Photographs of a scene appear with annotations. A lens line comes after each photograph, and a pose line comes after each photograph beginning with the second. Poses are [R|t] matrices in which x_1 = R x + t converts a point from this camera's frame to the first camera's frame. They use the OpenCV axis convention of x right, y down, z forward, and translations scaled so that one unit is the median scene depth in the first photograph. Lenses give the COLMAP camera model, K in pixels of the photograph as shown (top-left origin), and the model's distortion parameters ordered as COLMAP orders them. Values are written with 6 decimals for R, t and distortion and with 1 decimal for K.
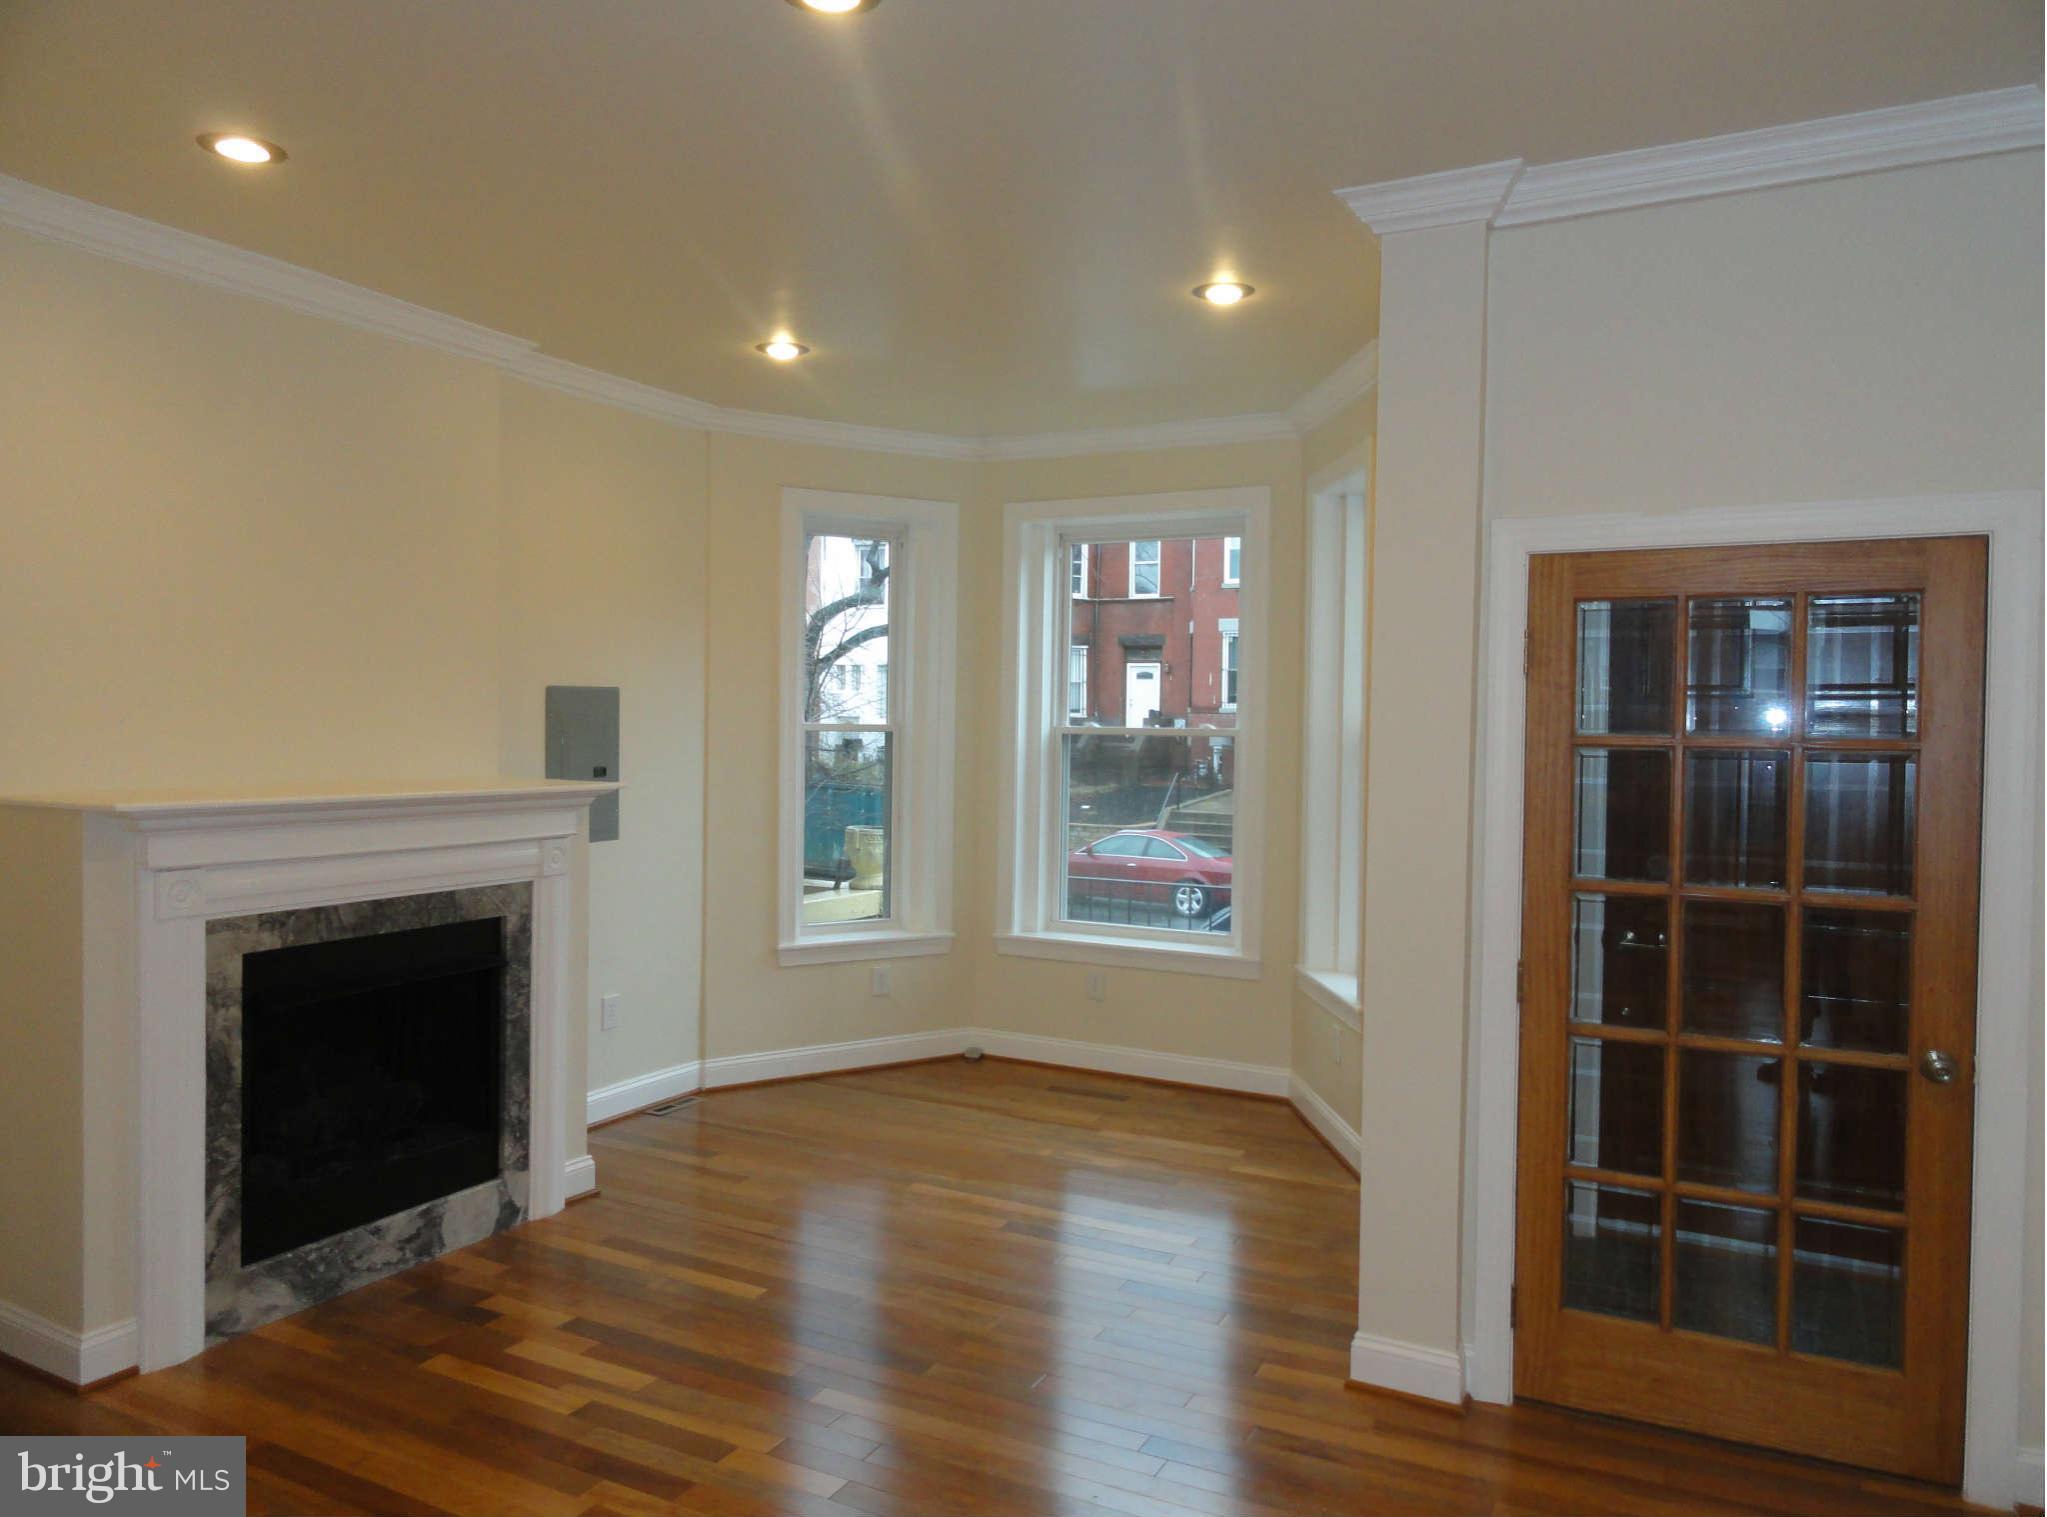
lens RADIAL K [[1398.6, 0, 1023.5], [0, 1398.6, 758.5], [0, 0, 1]] dist [0.002302, 0.002037]
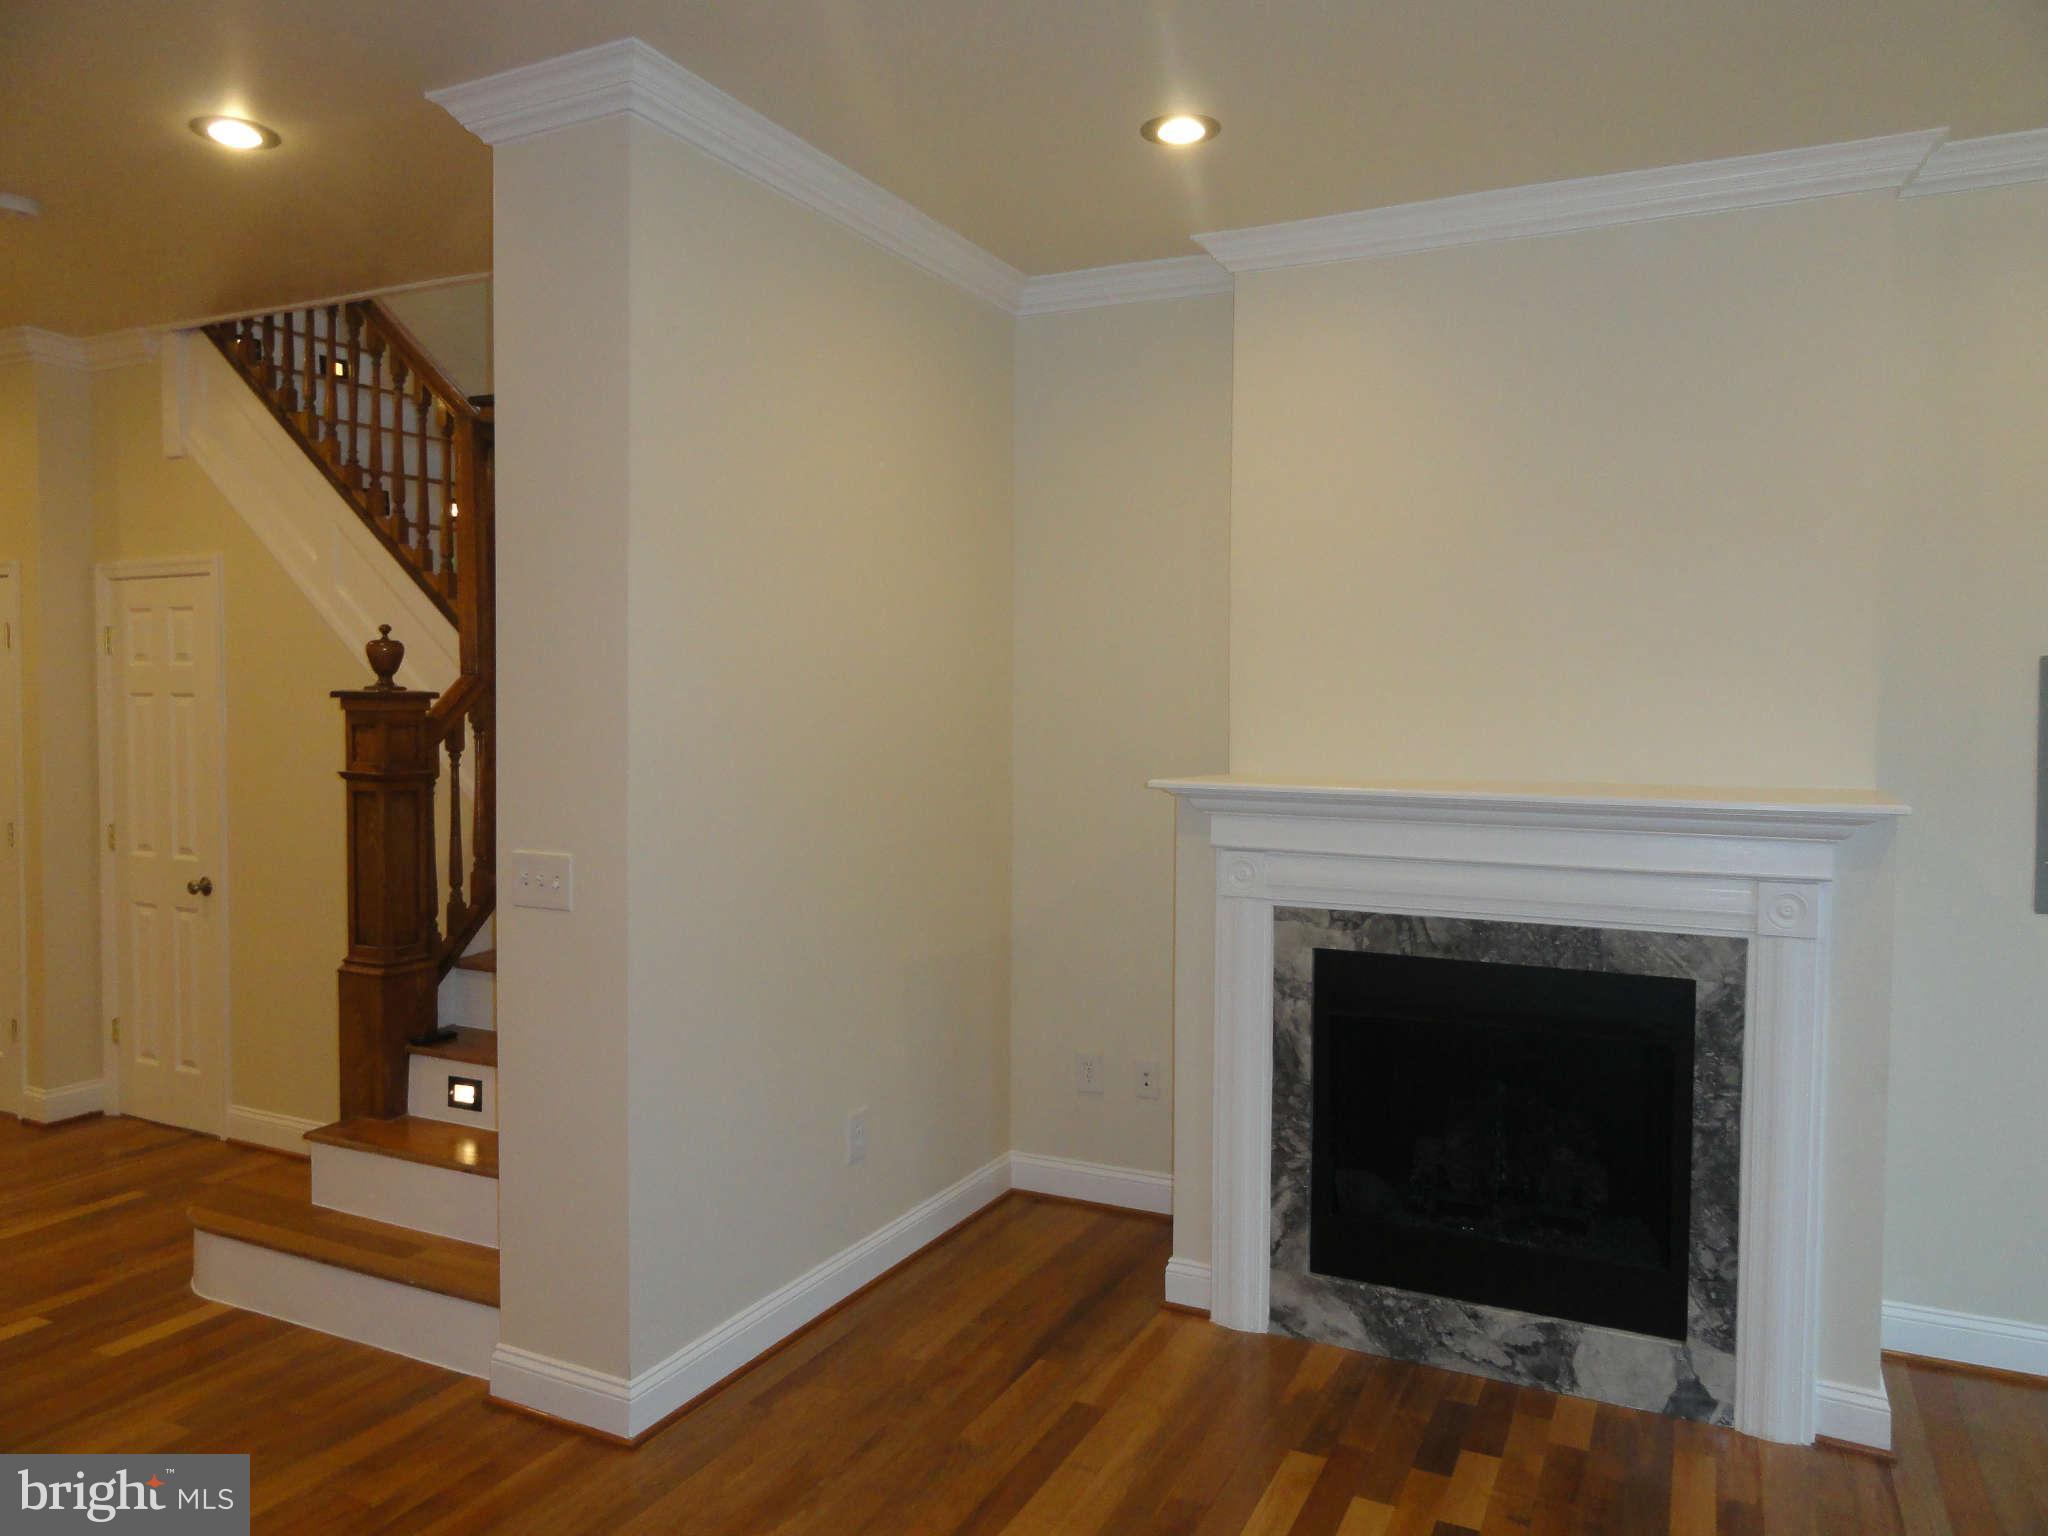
lens RADIAL K [[1426.4, 0, 1029.9], [0, 1426.4, 773.3], [0, 0, 1]] dist [0.000961, 0.001185]
pose [[0.034272, 0.028707, -0.999000, 0.386409], [-0.035448, 0.998993, 0.027491, -0.000294], [0.998784, 0.034470, 0.035255, 0.721197]]
